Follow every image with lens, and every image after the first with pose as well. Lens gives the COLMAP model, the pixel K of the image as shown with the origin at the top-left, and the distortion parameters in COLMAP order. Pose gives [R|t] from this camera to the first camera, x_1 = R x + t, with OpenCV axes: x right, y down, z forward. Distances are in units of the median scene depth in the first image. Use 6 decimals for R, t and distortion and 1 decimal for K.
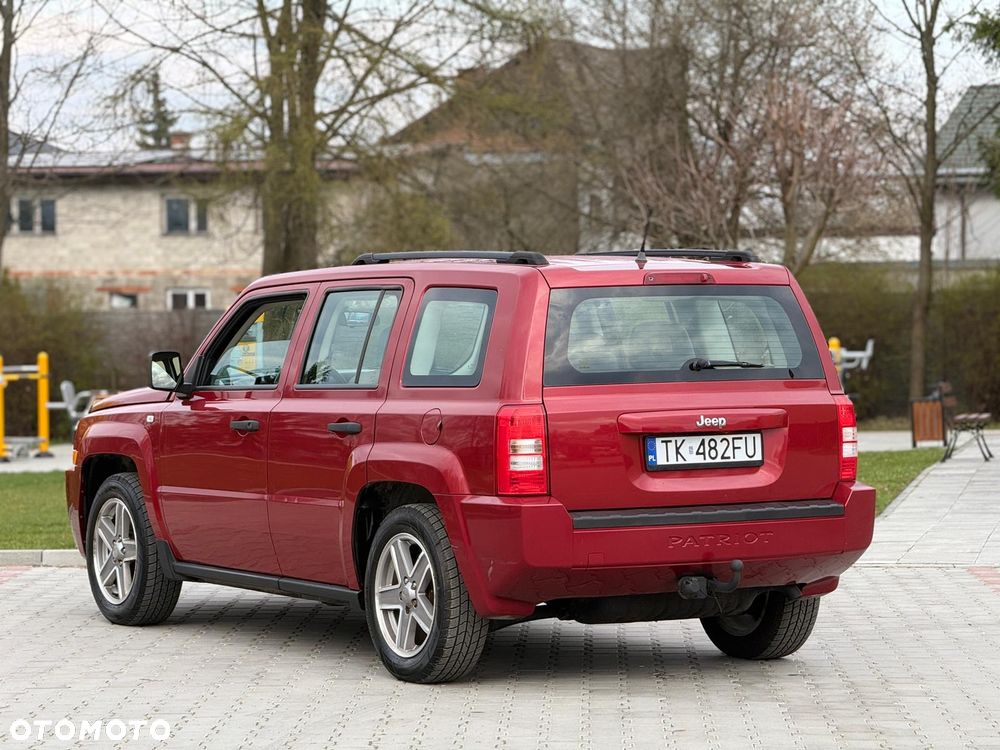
lens RADIAL K [[3576.2, 0, 500.0], [0, 3576.2, 375.0], [0, 0, 1]] dist [0.326206, -0.321415]
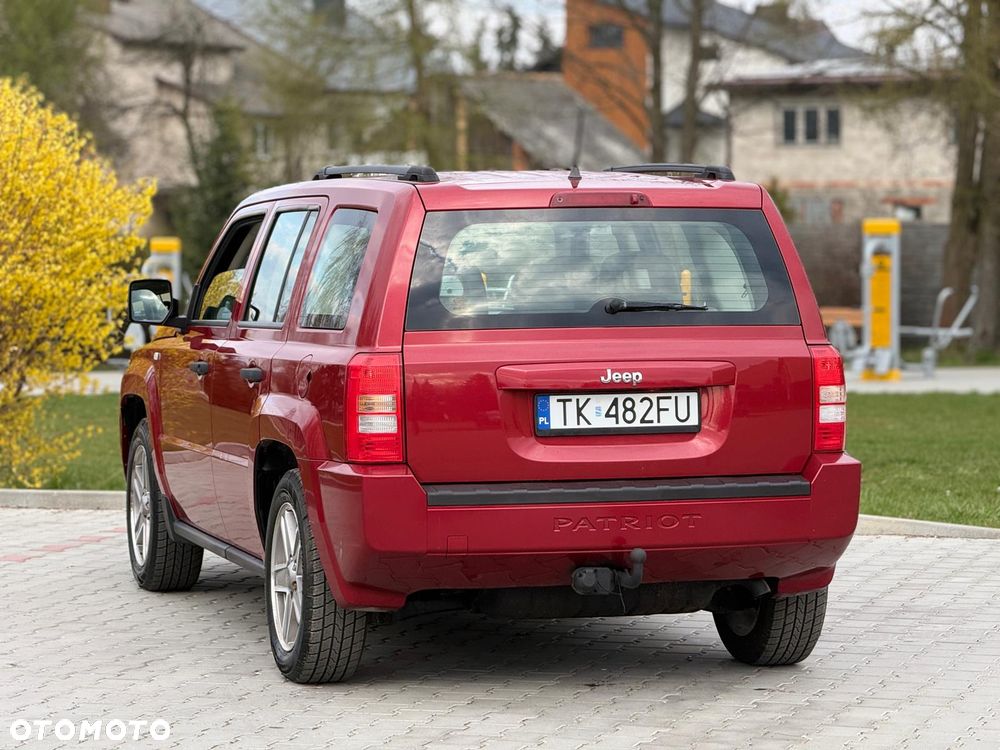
lens RADIAL K [[3576.2, 0, 500.0], [0, 3576.2, 375.0], [0, 0, 1]] dist [0.326206, -0.321415]
pose [[0.966591, 0.018569, -0.255650, 0.225637], [-0.012150, 0.999571, 0.026667, -0.008171], [0.256036, -0.022670, 0.966402, 0.198100]]
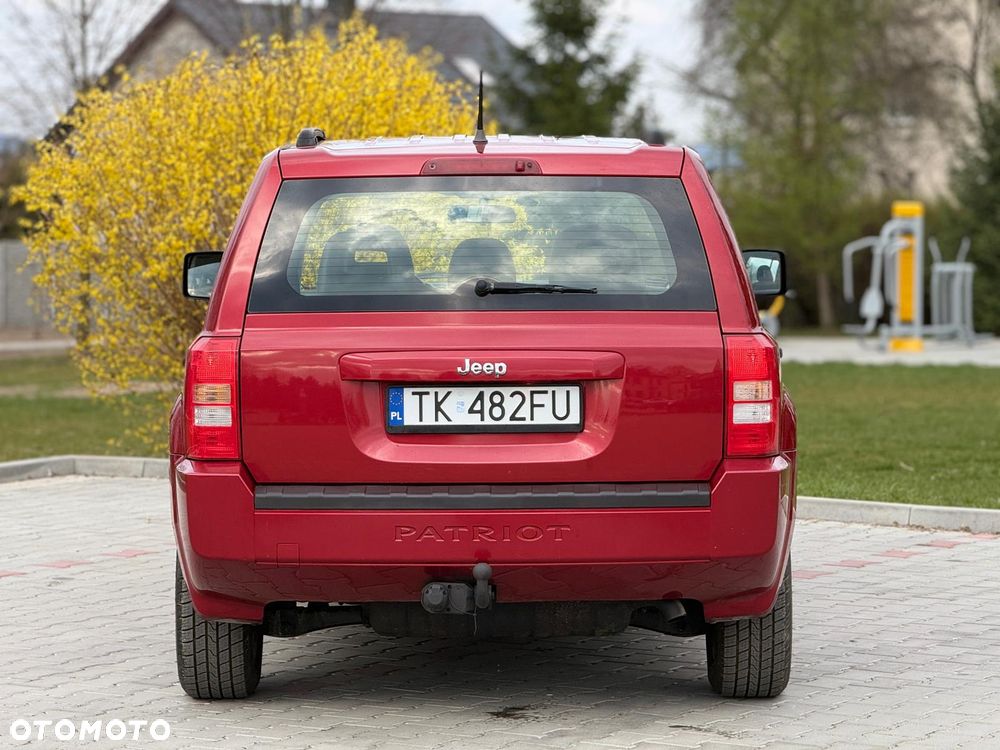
lens RADIAL K [[3576.2, 0, 500.0], [0, 3576.2, 375.0], [0, 0, 1]] dist [0.326206, -0.321415]
pose [[0.860118, 0.036440, -0.508791, 0.400773], [-0.017790, 0.998981, 0.041475, -0.014343], [0.509784, -0.026622, 0.859890, 0.365694]]
